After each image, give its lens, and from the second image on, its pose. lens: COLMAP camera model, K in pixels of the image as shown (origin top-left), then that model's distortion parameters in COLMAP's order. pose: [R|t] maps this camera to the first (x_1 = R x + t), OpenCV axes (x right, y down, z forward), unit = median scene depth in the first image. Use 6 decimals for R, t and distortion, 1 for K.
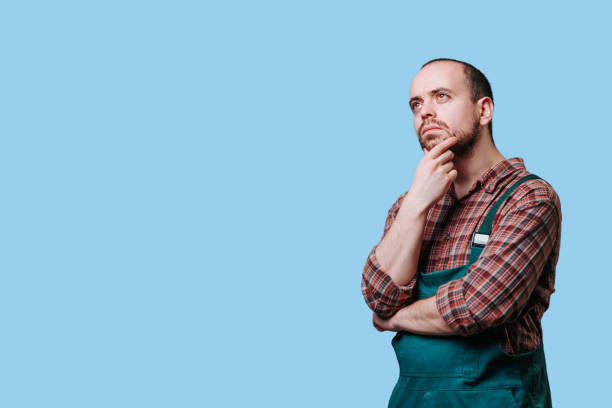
lens RADIAL K [[1573.5, 0, 311.5], [0, 1573.5, 208.0], [0, 0, 1]] dist [0.006704, 0.000000]
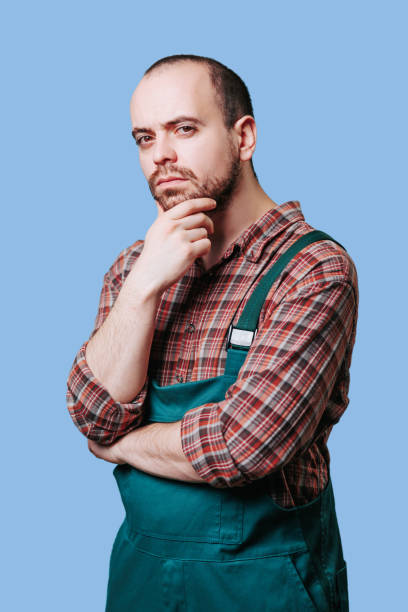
lens RADIAL K [[1573.5, 0, 183.0], [0, 1573.5, 331.9], [0, 0, 1]] dist [0.006704, 0.000000]
pose [[0.991260, -0.040555, 0.125531, -0.001995], [0.013741, 0.978140, 0.207495, -0.122281], [-0.131202, -0.203956, 0.970148, 0.354718]]
